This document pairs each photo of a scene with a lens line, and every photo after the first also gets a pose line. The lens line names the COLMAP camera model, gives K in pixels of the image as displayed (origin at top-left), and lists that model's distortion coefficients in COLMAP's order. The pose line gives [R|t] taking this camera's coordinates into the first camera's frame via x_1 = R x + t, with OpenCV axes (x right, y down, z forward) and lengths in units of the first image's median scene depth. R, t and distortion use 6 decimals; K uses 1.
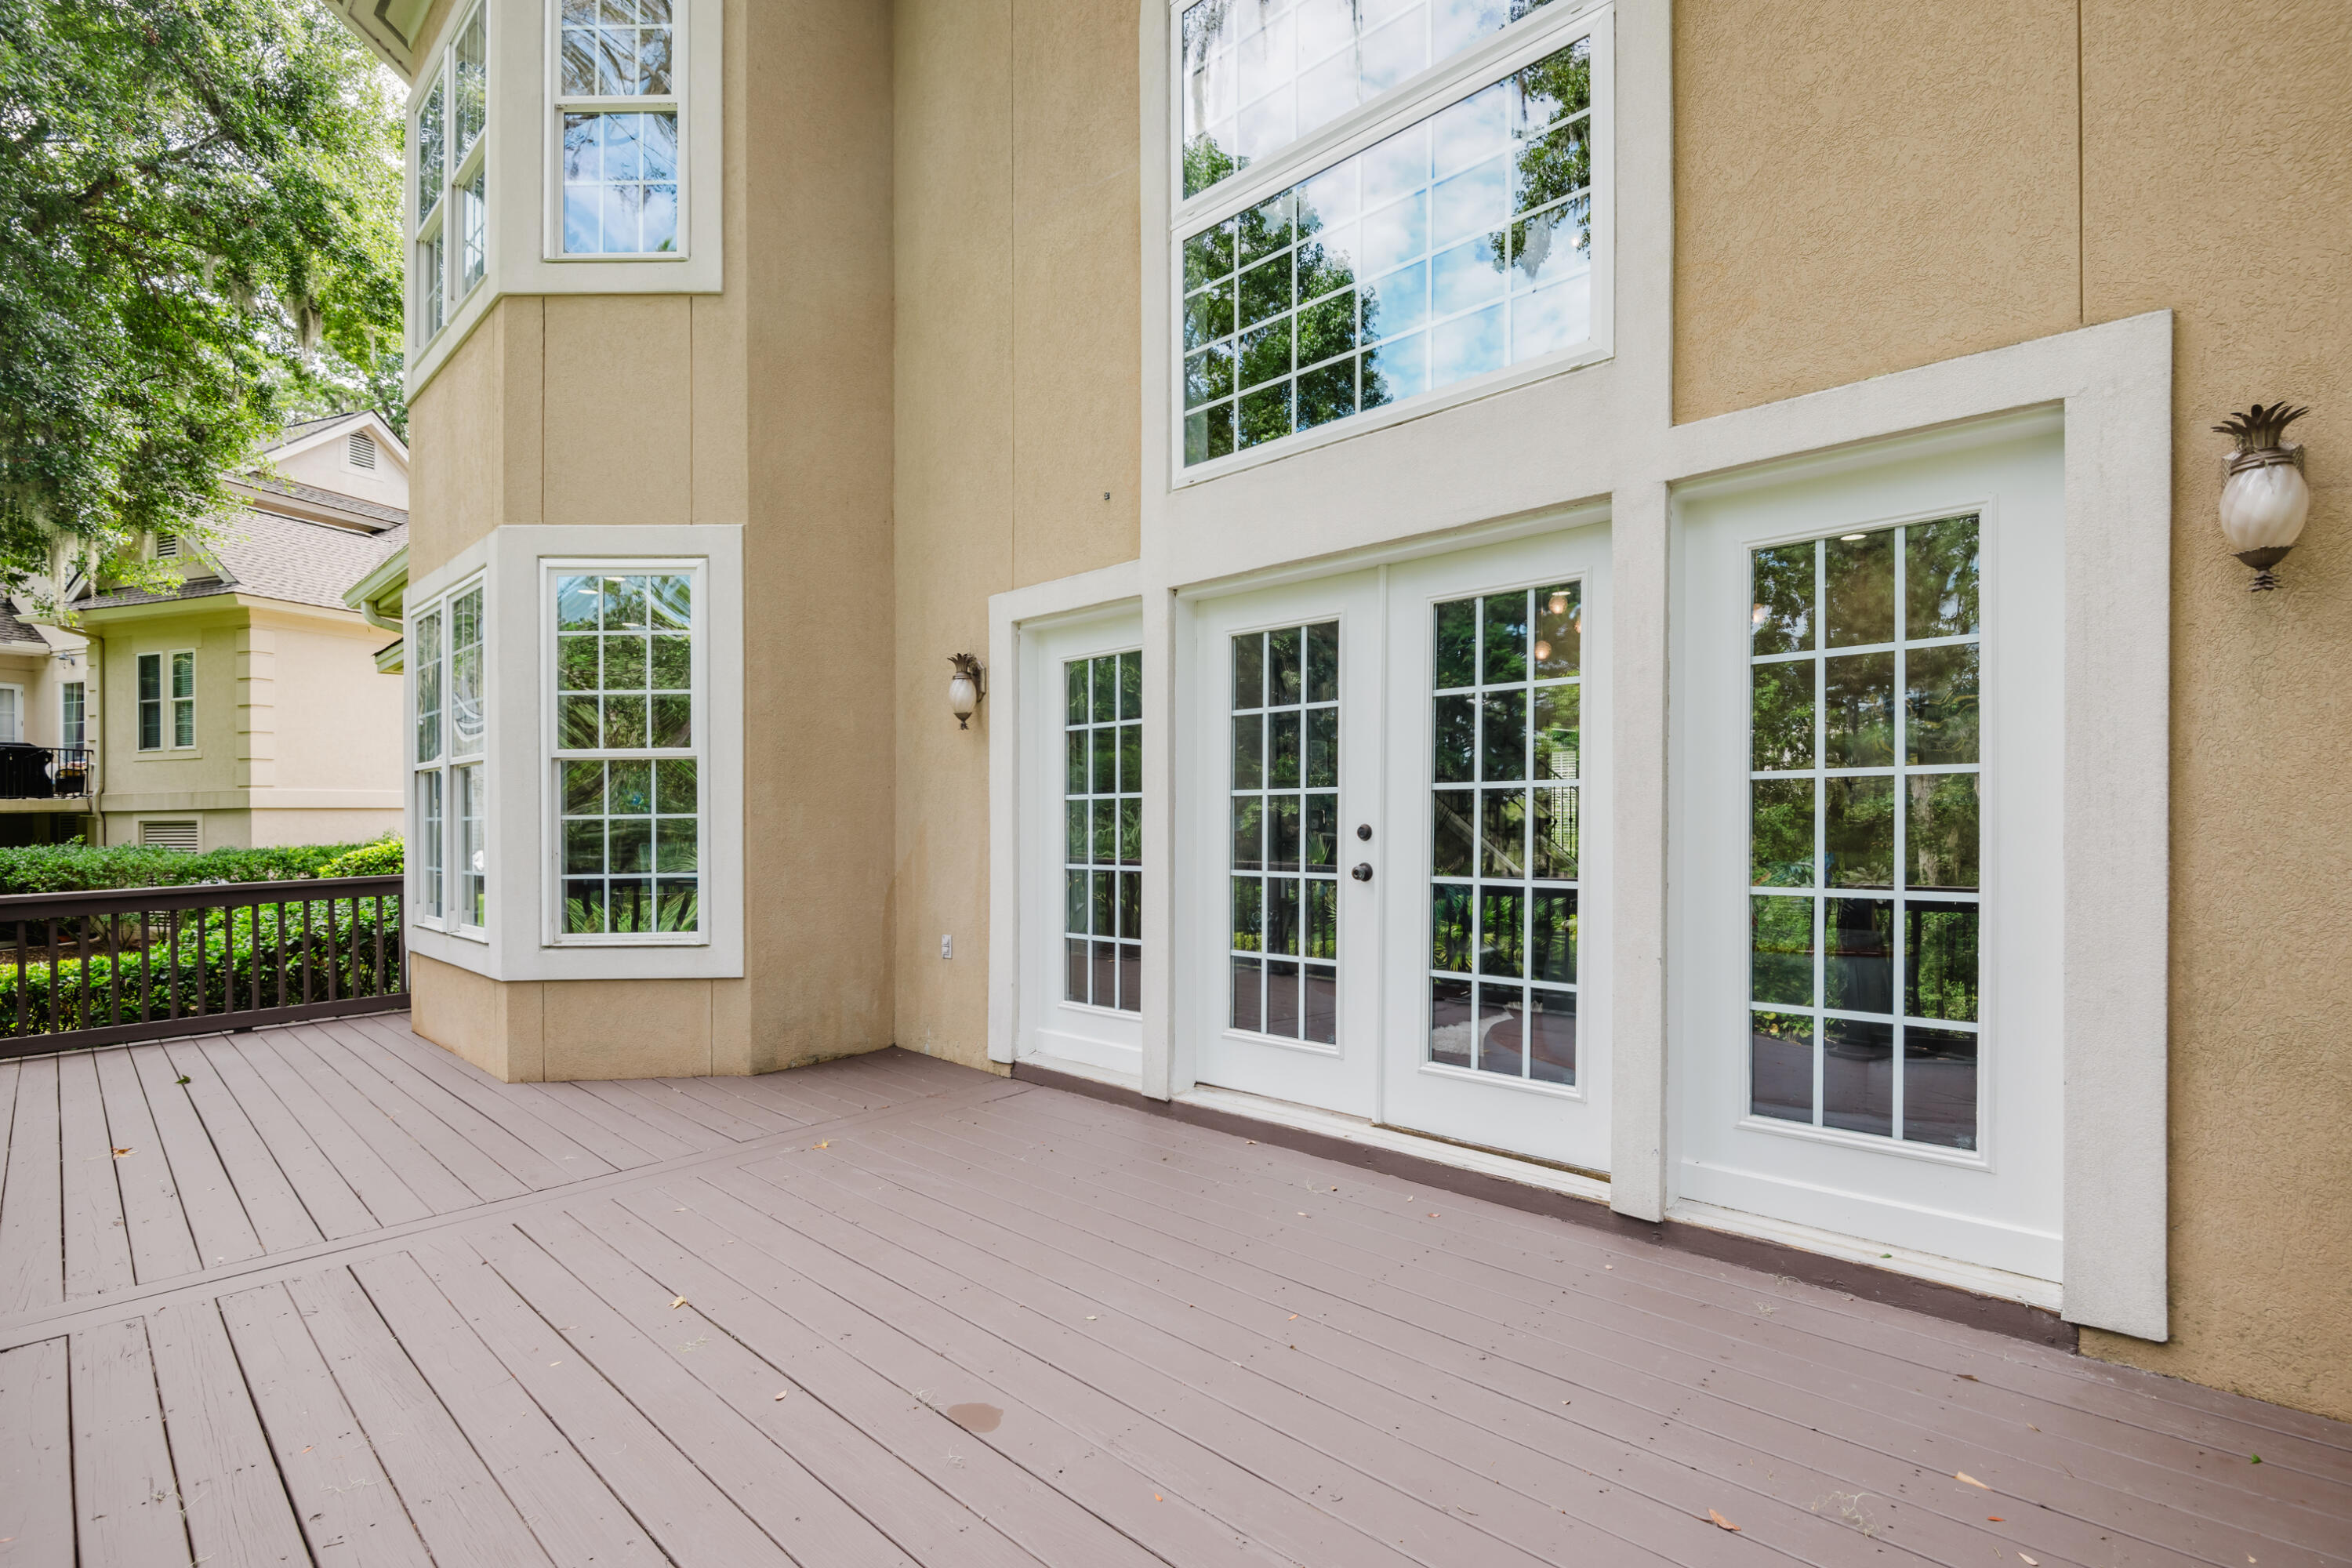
lens RADIAL K [[1087.0, 0, 1179.7], [0, 1087.0, 823.7], [0, 0, 1]] dist [0.003538, -0.006250]
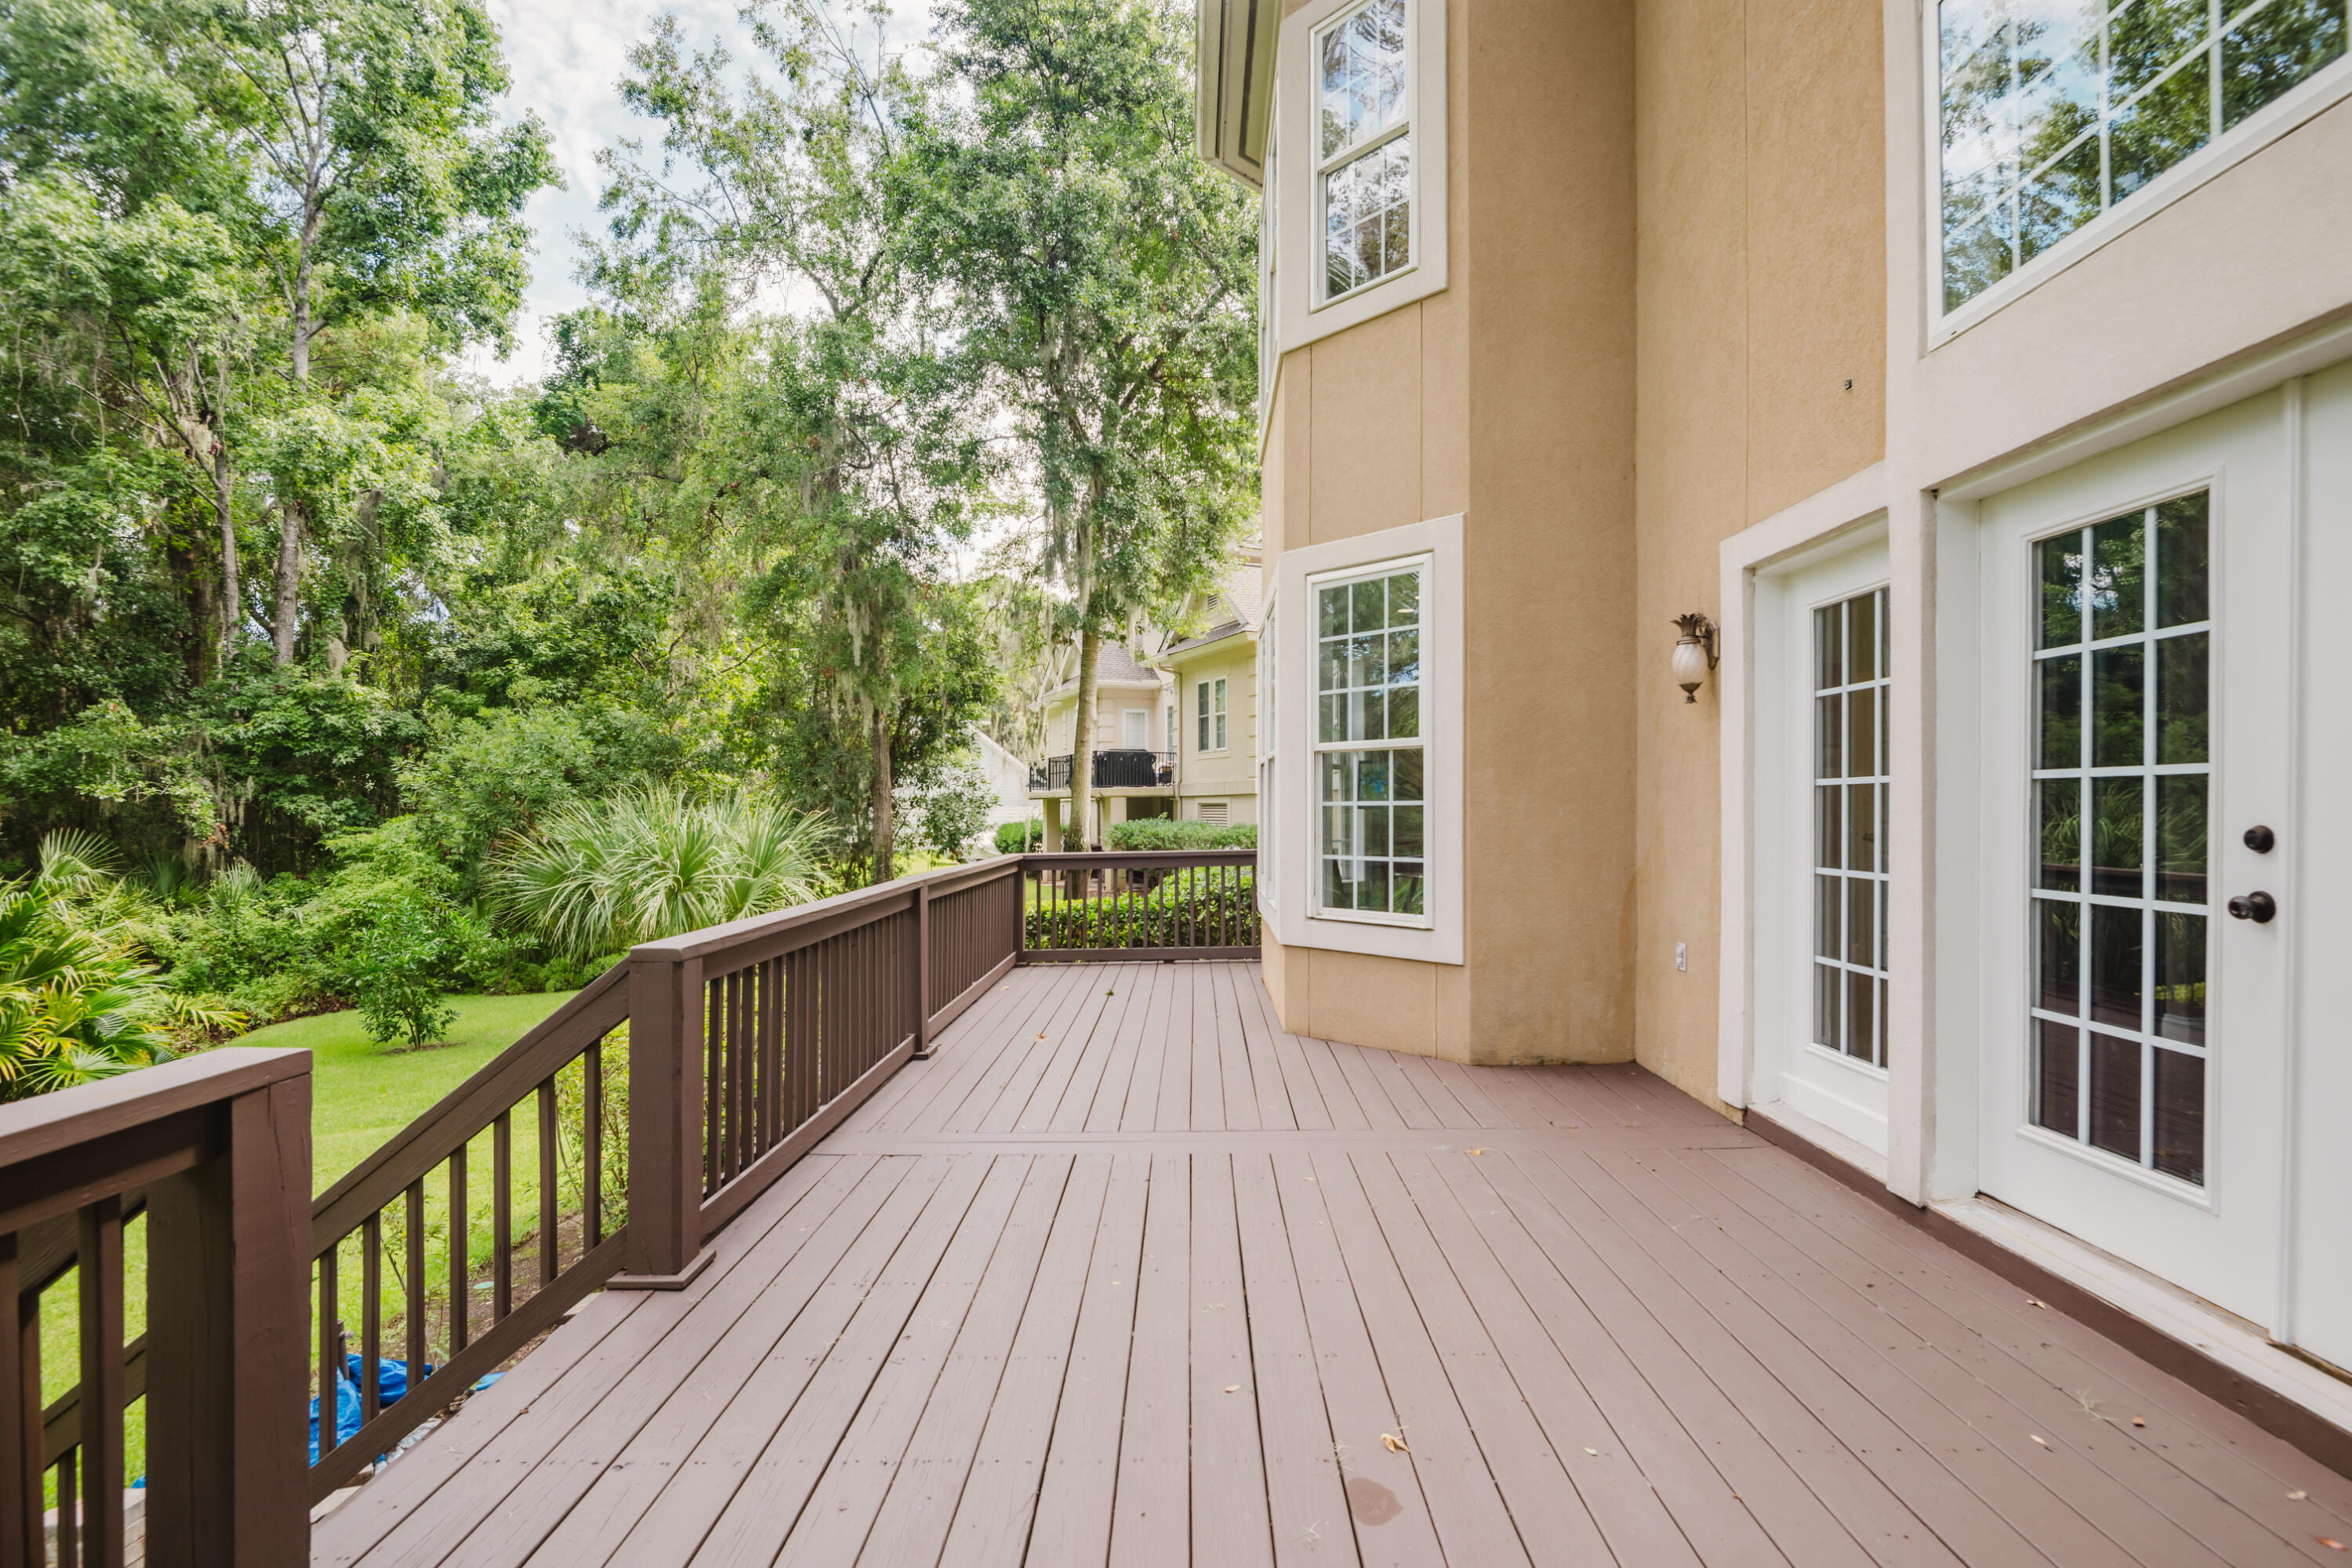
lens RADIAL K [[1087.0, 0, 1173.1], [0, 1087.0, 795.2], [0, 0, 1]] dist [0.003538, -0.006250]
pose [[0.678405, 0.000164, -0.734688, 0.152208], [-0.008636, 0.999933, -0.007751, -0.004627], [0.734637, 0.011603, 0.678361, 0.127995]]
